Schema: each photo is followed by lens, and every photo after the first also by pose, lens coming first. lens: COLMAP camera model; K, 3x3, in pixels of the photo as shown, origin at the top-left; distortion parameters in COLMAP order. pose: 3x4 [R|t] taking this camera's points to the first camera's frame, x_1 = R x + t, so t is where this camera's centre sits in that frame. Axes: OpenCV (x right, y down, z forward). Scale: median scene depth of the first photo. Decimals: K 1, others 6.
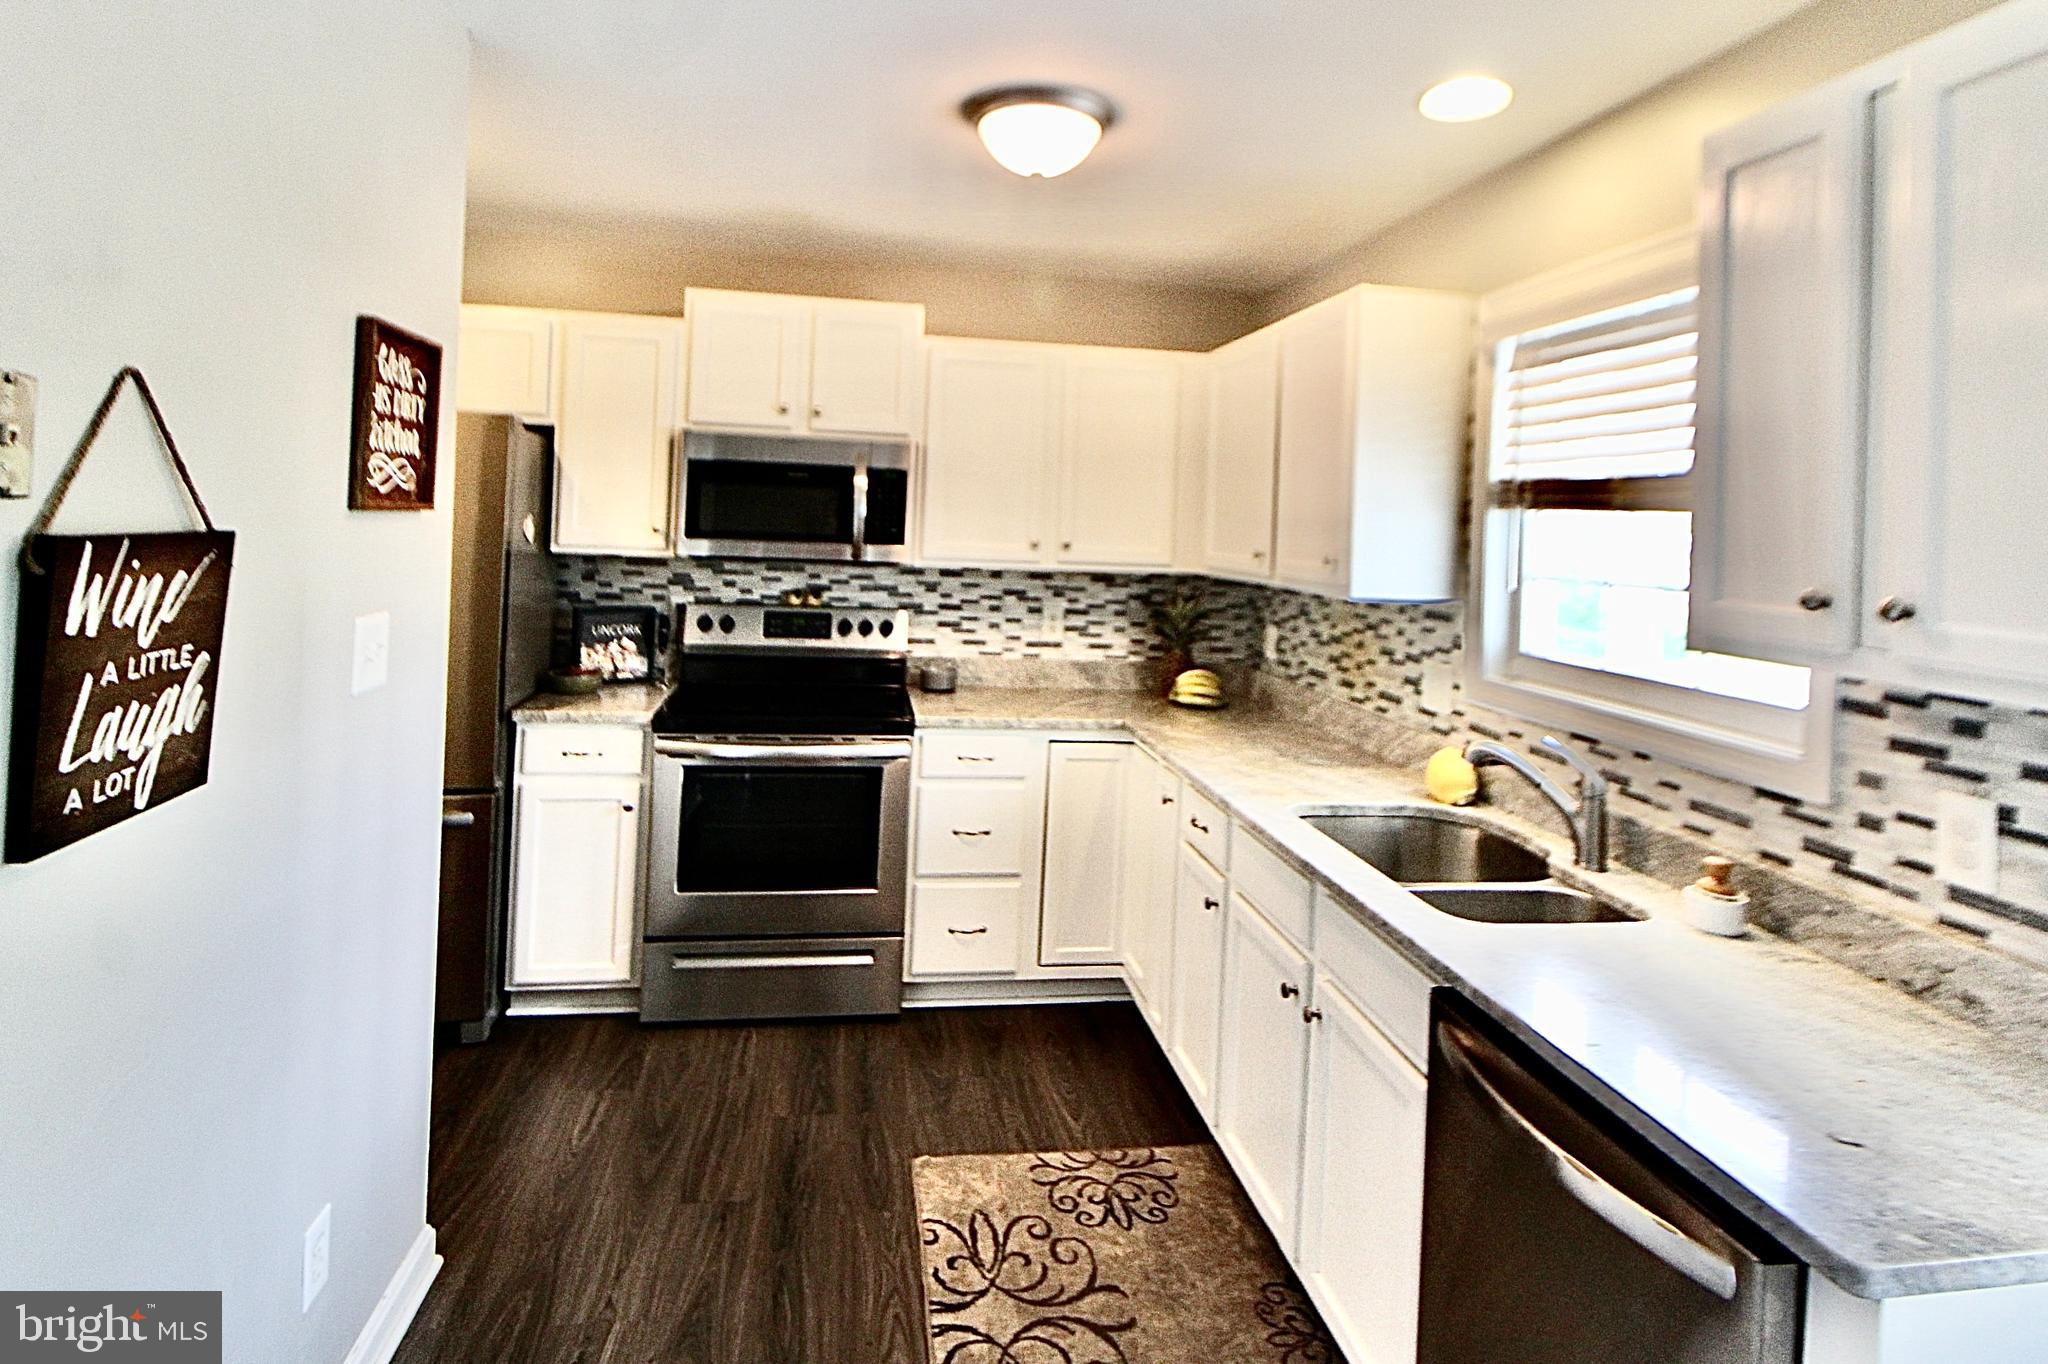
lens RADIAL K [[1040.4, 0, 1024.0], [0, 1040.4, 682.0], [0, 0, 1]] dist [-0.000454, 0.000003]
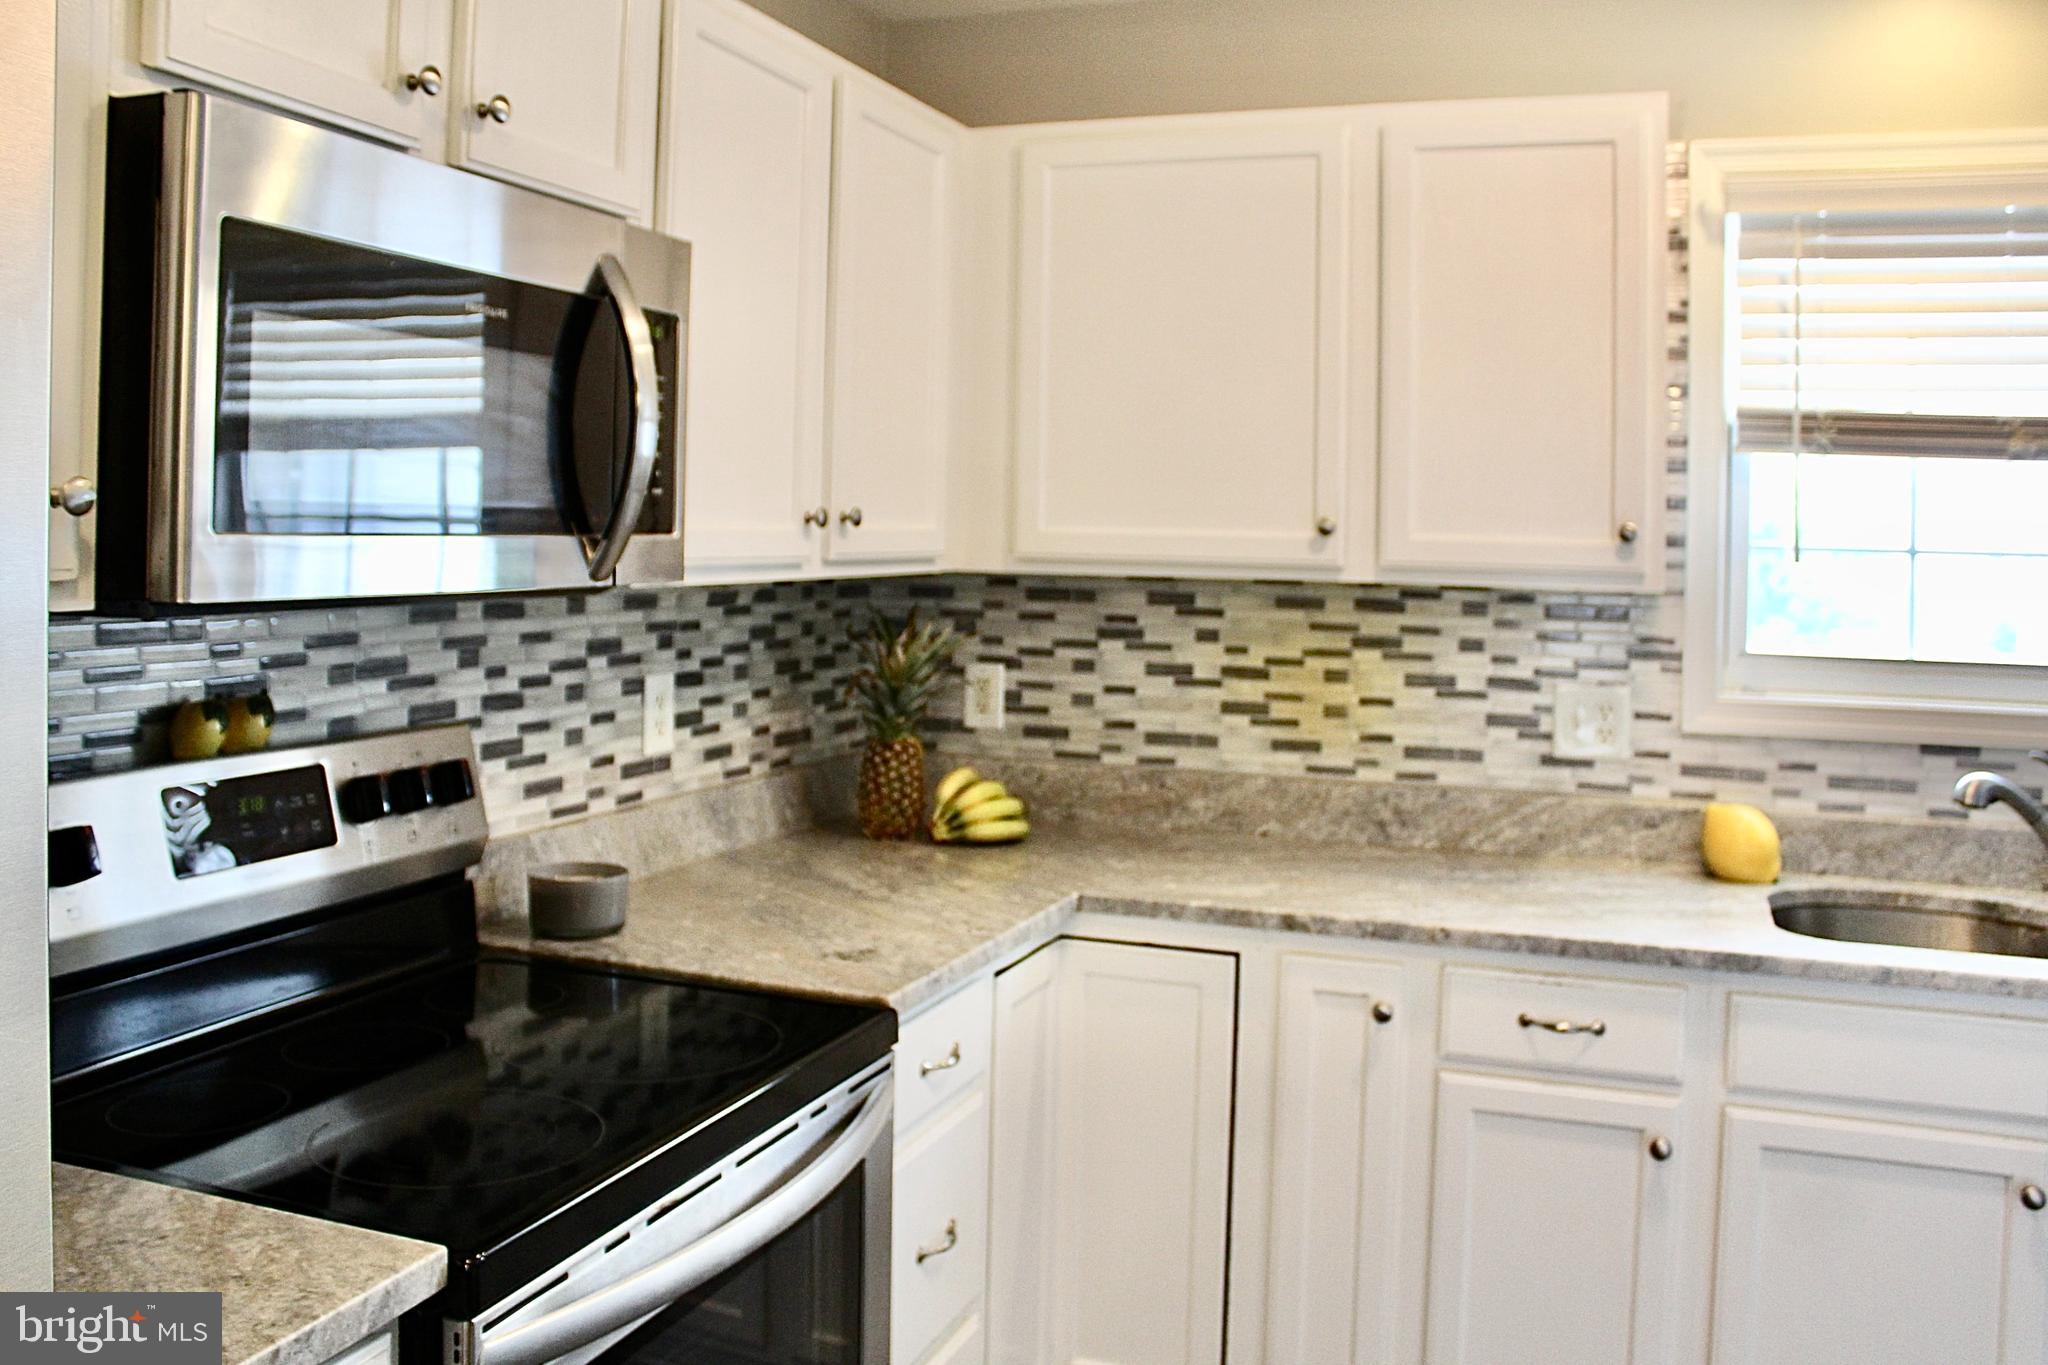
lens RADIAL K [[1778.8, 0, 1024.0], [0, 1778.8, 682.5], [0, 0, 1]] dist [-0.007780, -0.006264]
pose [[0.481141, -0.107057, 0.870082, -0.530501], [0.131158, 0.990135, 0.049300, -0.086416], [-0.866776, 0.090398, 0.490436, 0.540855]]
